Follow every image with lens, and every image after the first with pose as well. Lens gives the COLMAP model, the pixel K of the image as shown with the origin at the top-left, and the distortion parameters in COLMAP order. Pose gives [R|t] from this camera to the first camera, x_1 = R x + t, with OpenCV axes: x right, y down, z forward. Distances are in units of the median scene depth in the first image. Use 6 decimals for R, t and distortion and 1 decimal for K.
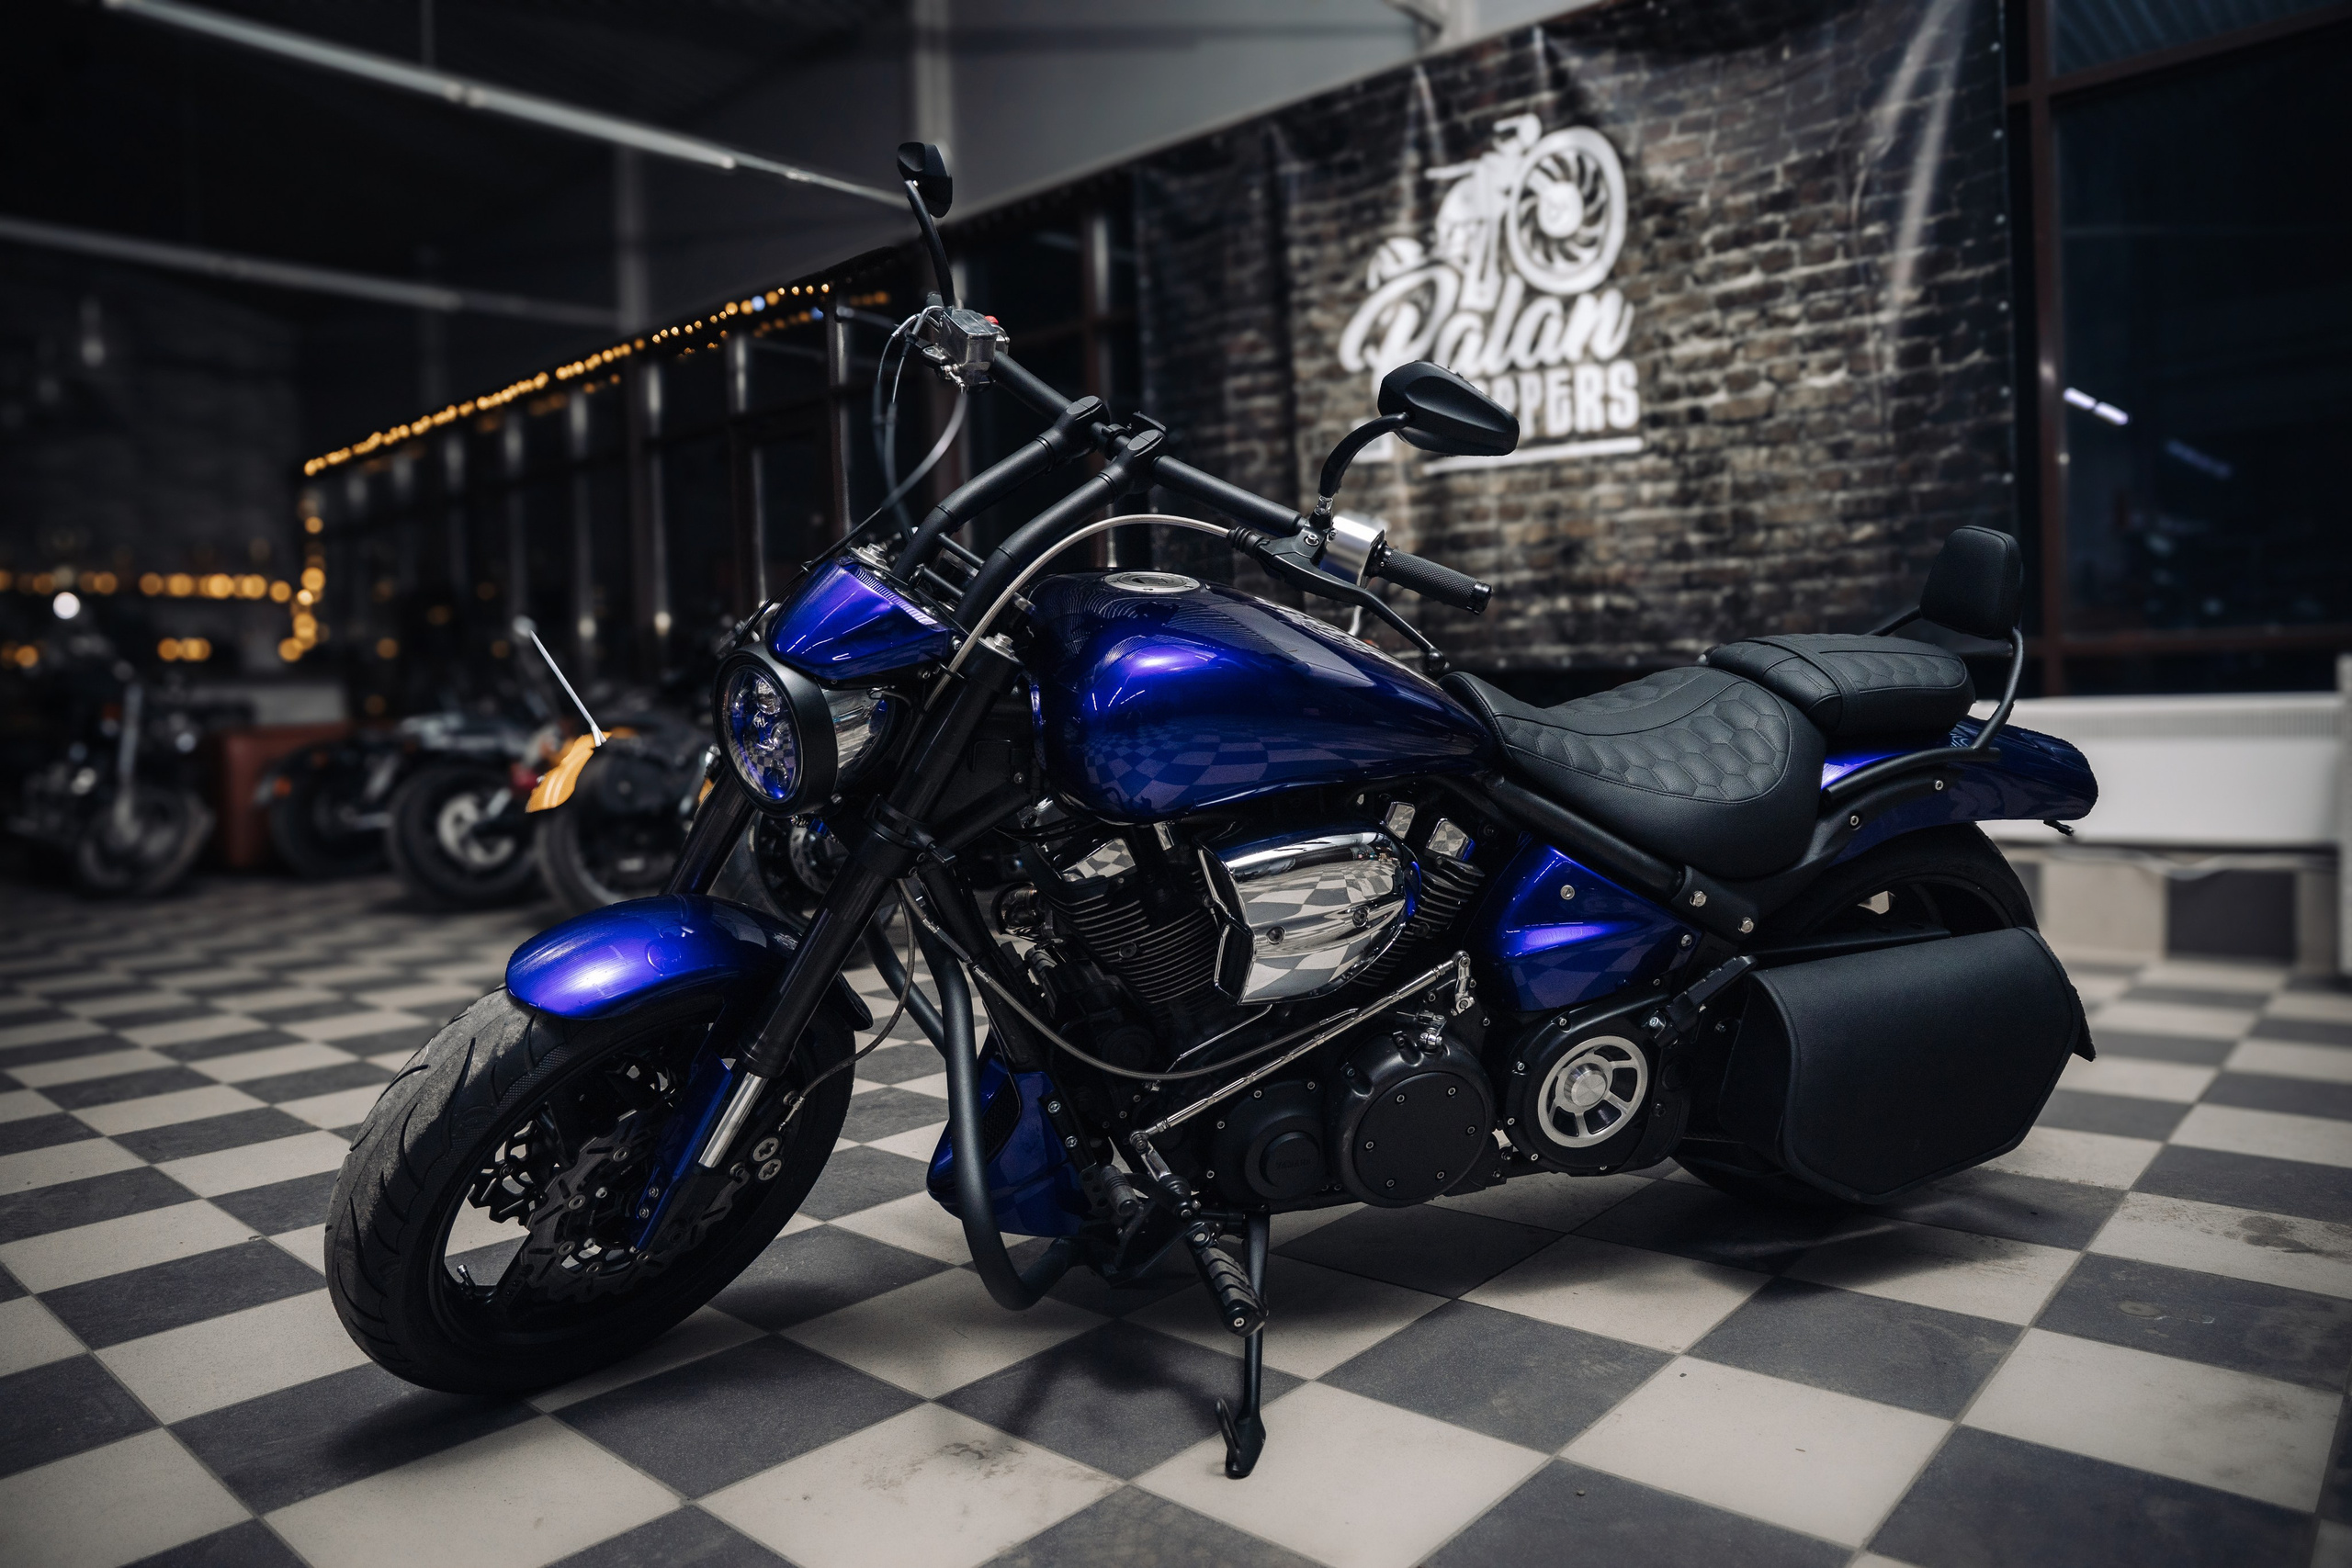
lens RADIAL K [[1600.6, 0, 1155.7], [0, 1600.6, 779.7], [0, 0, 1]] dist [-0.137348, 0.095377]
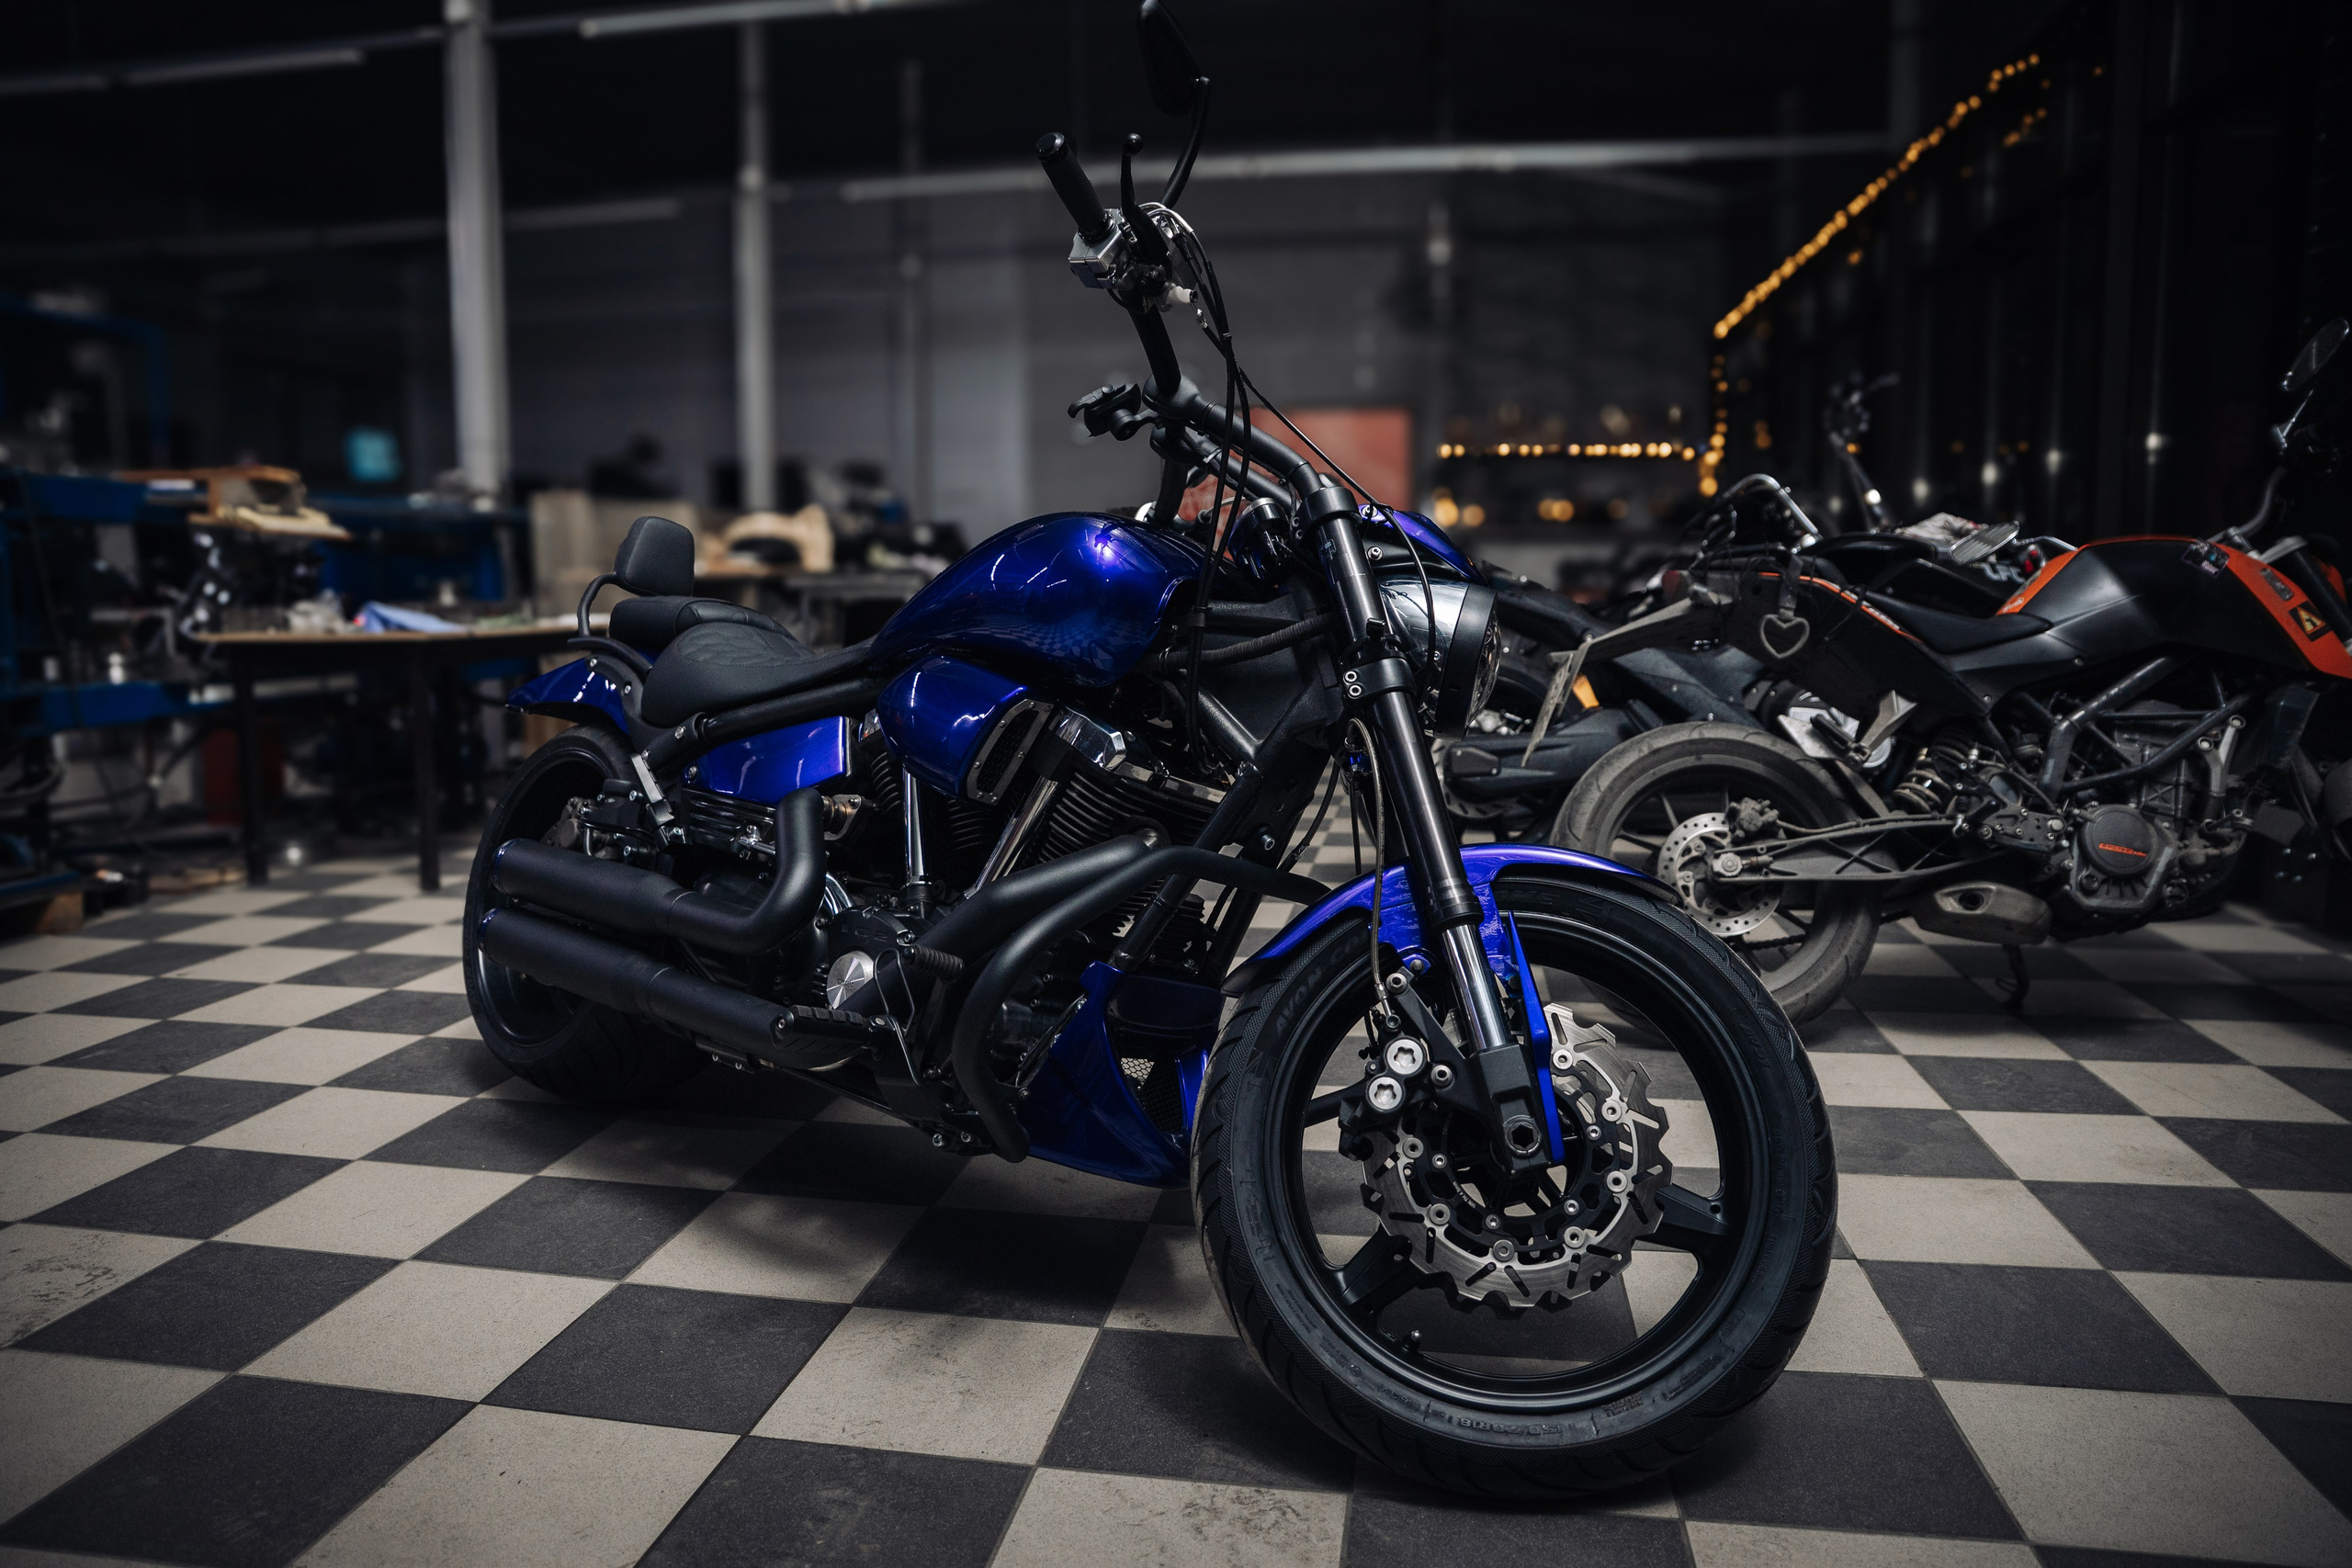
lens RADIAL K [[1600.6, 0, 1155.7], [0, 1600.6, 779.7], [0, 0, 1]] dist [-0.137348, 0.095377]
pose [[0.532885, 0.134246, -0.835471, 0.385842], [-0.054099, 0.990720, 0.124686, -0.043558], [0.844457, -0.021245, 0.535202, 0.333974]]
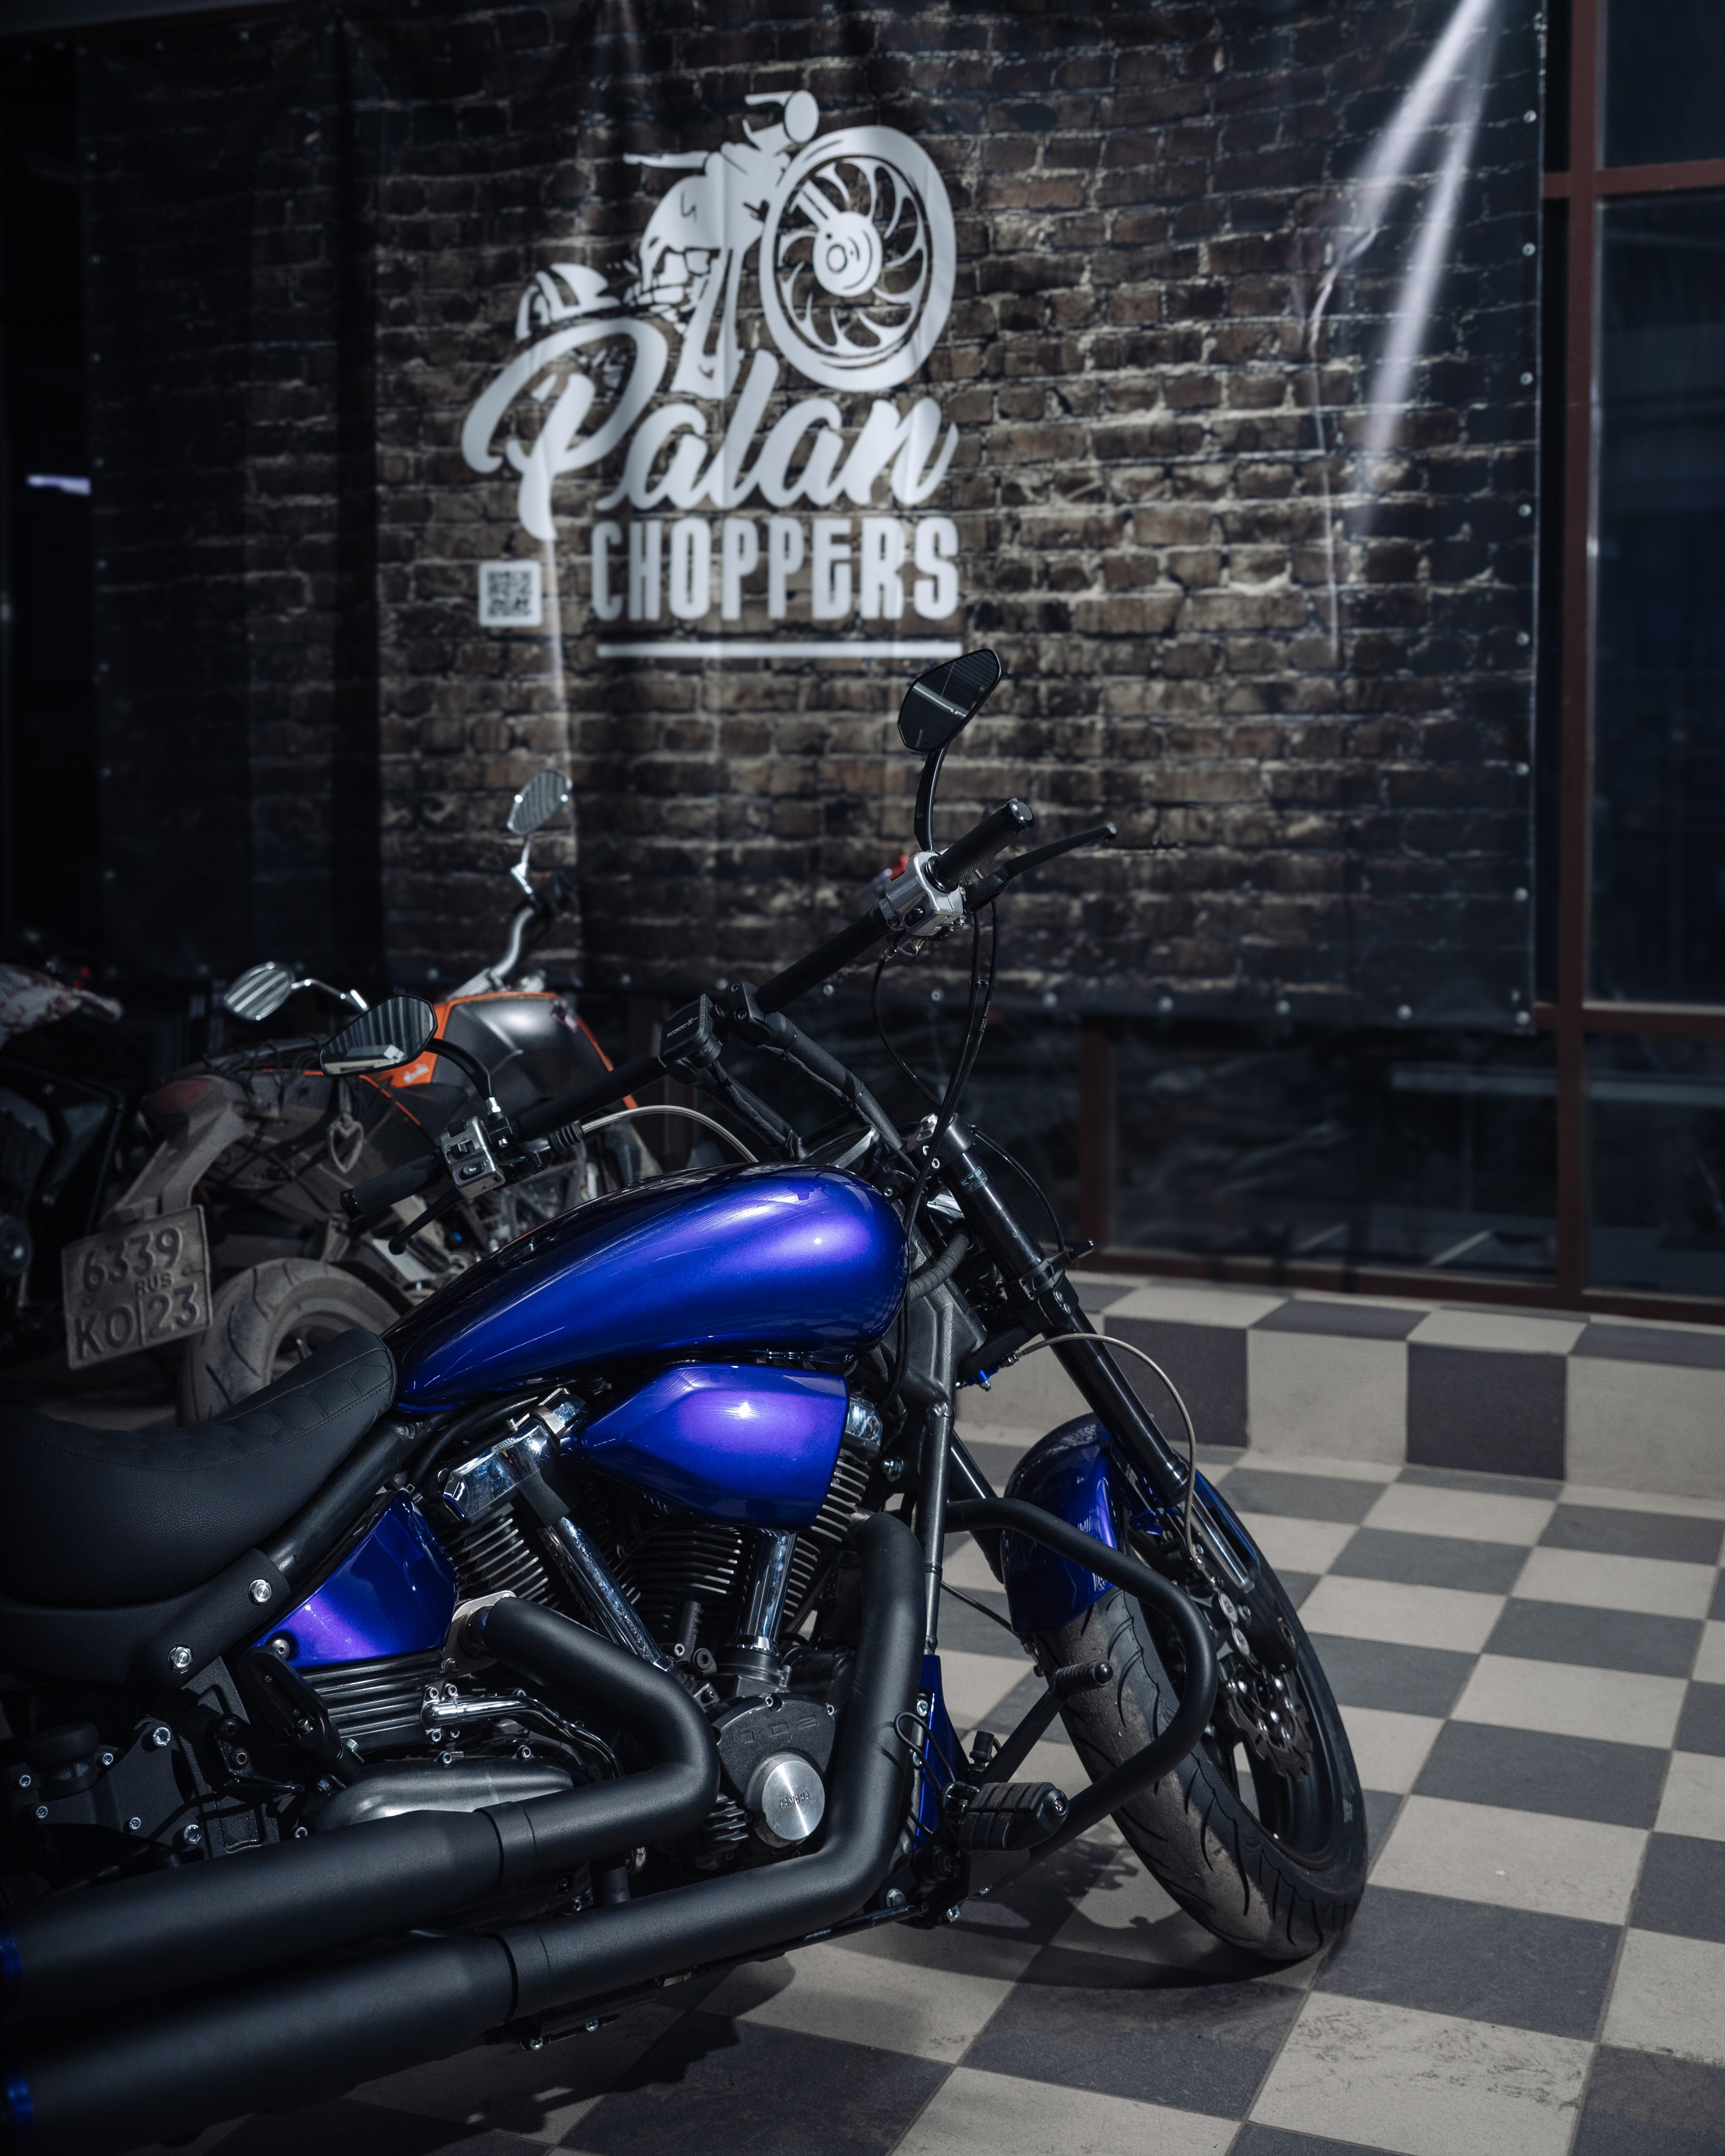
lens RADIAL K [[2671.9, 0, 865.5], [0, 2671.9, 888.8], [0, 0, 1]] dist [-0.024983, 0.097632]
pose [[0.936599, 0.022170, 0.349701, -0.100165], [-0.018202, 0.999727, -0.014628, -0.104898], [-0.349930, 0.007335, 0.936747, 0.017127]]
